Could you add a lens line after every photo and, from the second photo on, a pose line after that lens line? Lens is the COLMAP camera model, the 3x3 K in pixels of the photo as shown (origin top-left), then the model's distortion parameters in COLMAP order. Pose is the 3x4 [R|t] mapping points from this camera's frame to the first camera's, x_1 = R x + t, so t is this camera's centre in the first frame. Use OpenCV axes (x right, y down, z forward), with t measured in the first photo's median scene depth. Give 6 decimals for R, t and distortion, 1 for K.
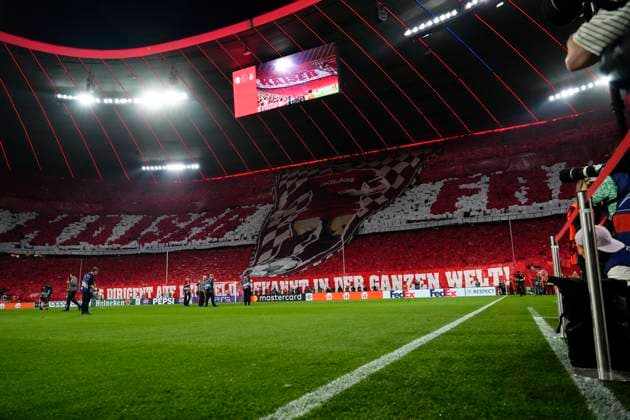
lens RADIAL K [[425.2, 0, 315.0], [0, 425.2, 210.0], [0, 0, 1]] dist [-0.009413, -0.002431]
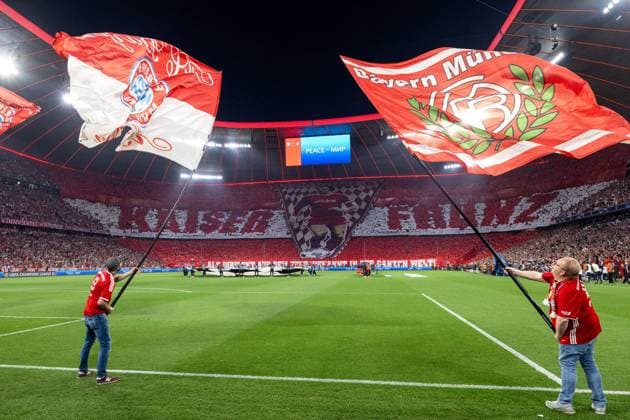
lens RADIAL K [[404.3, 0, 302.8], [0, 404.3, 216.0], [0, 0, 1]] dist [0.003783, 0.000356]
pose [[0.965790, 0.056128, 0.253180, -0.529527], [-0.074608, 0.995158, 0.063984, -0.124253], [-0.248363, -0.080685, 0.965301, -0.633356]]
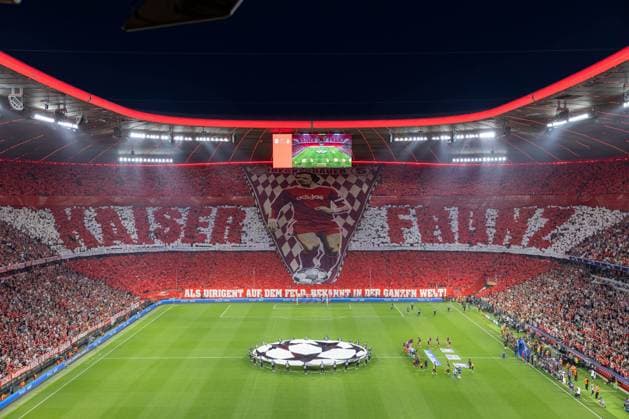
lens RADIAL K [[621.1, 0, 314.5], [0, 621.1, 209.5], [0, 0, 1]] dist [0.021864, -0.003720]
pose [[0.907447, 0.027013, 0.419297, -0.933602], [-0.110068, 0.978364, 0.175180, -0.460413], [-0.405493, -0.205118, 0.890787, -0.945599]]
